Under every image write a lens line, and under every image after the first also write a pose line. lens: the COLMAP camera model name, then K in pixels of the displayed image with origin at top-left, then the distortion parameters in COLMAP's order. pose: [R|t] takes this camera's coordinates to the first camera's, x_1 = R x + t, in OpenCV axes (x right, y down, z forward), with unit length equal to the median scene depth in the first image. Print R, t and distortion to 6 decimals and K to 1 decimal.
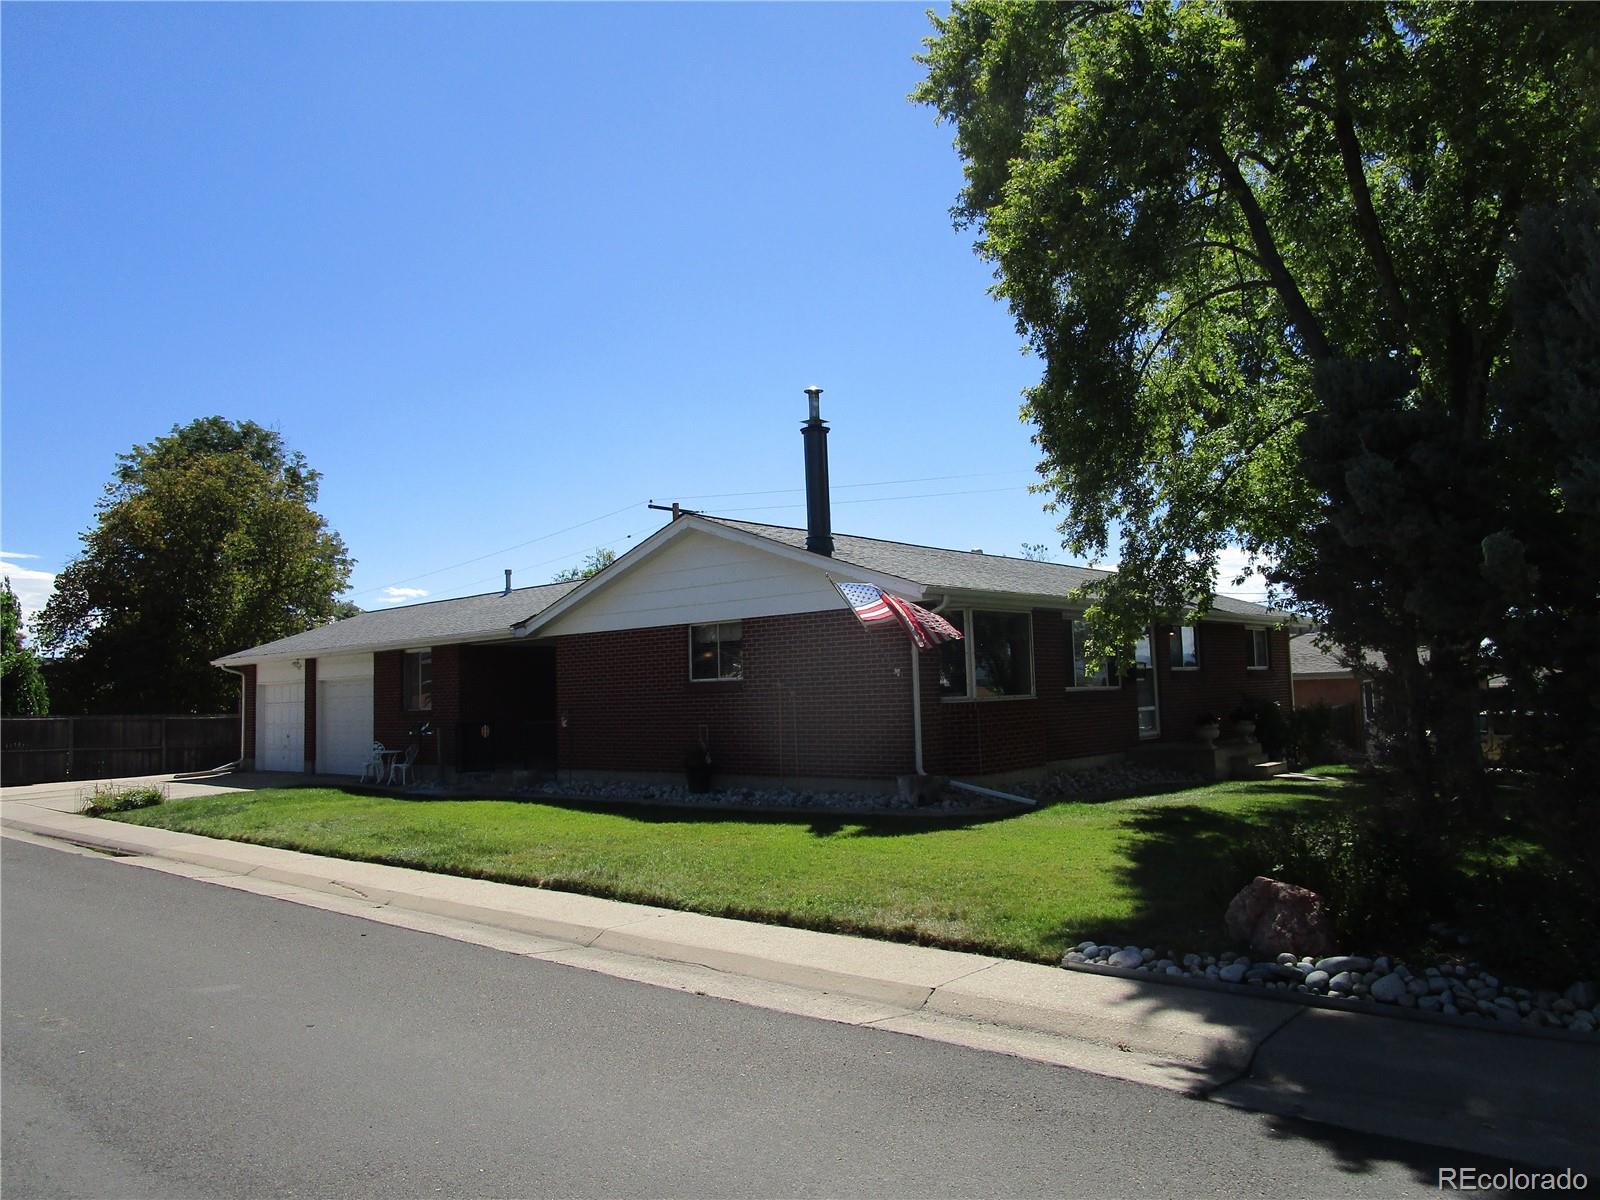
lens RADIAL K [[1132.6, 0, 800.0], [0, 1132.6, 600.0], [0, 0, 1]] dist [-0.042664, 0.027522]
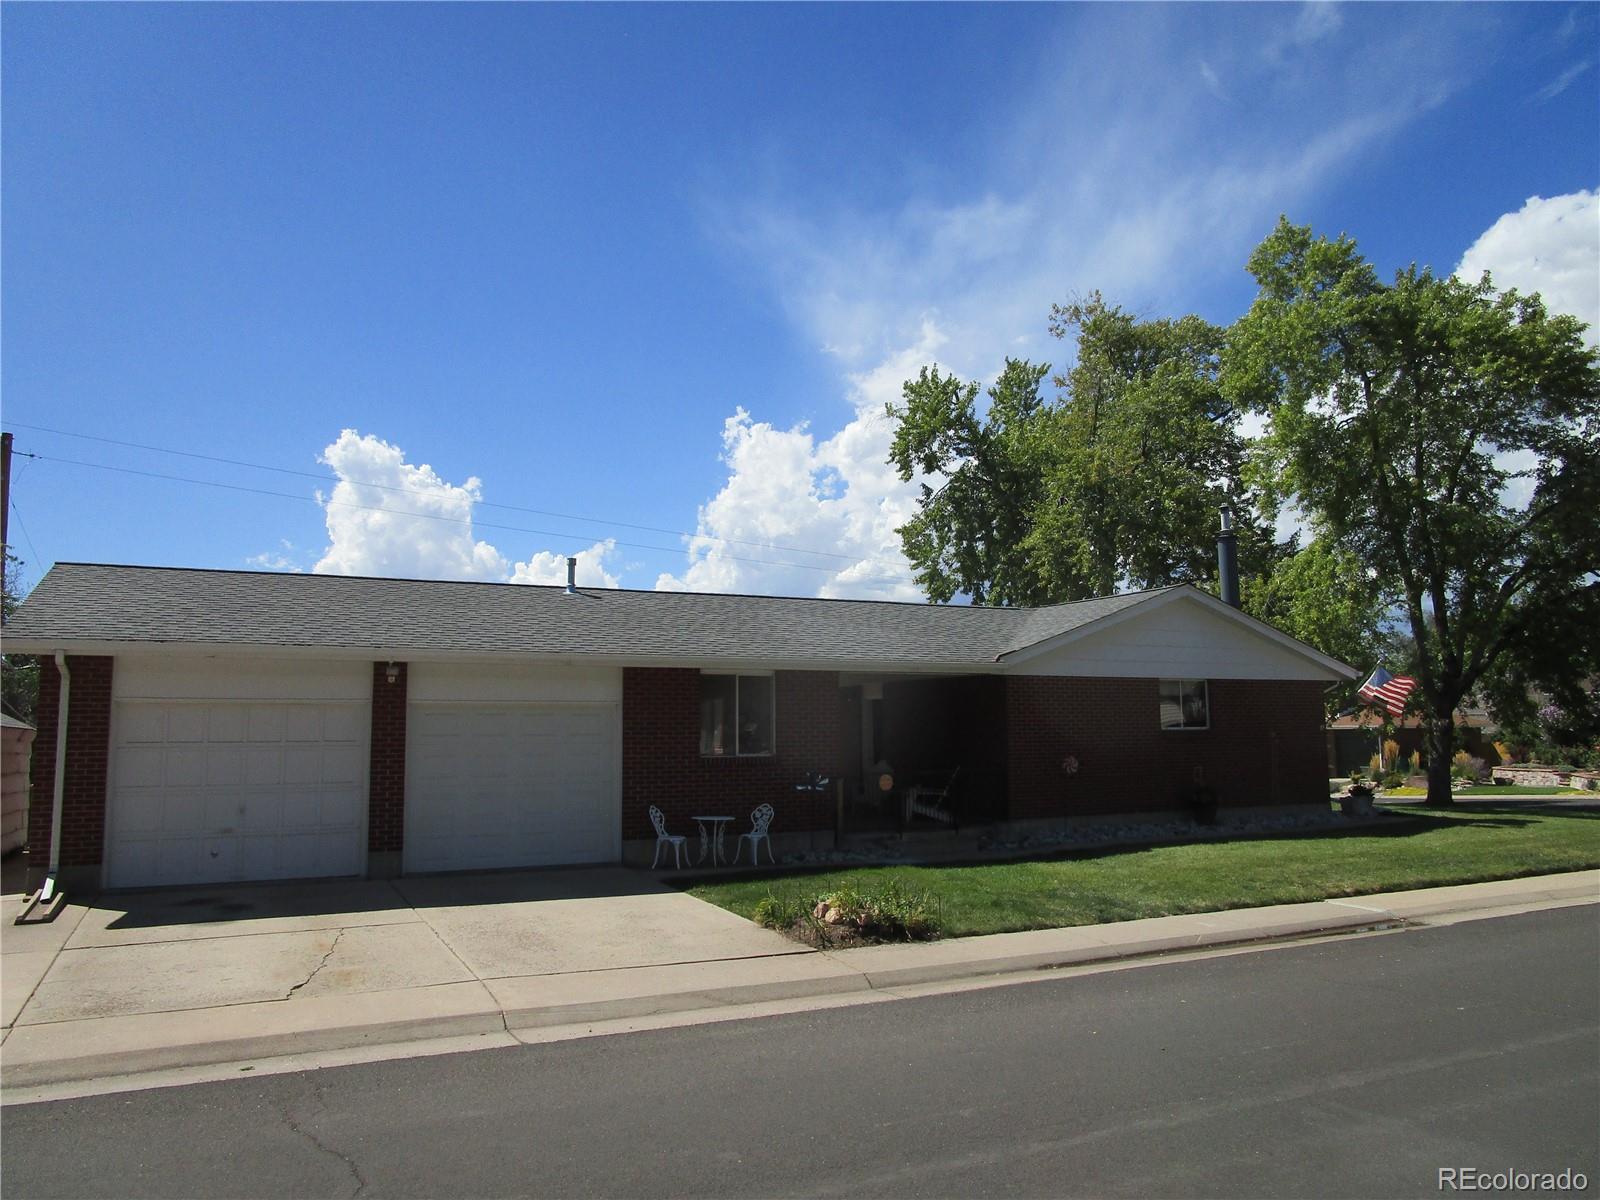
lens RADIAL K [[1132.6, 0, 800.0], [0, 1132.6, 600.0], [0, 0, 1]] dist [-0.042664, 0.027522]
pose [[0.364245, 0.126029, 0.922736, -0.884732], [-0.084334, 0.991194, -0.102089, 0.061509], [-0.927477, -0.040632, 0.371666, 0.620663]]
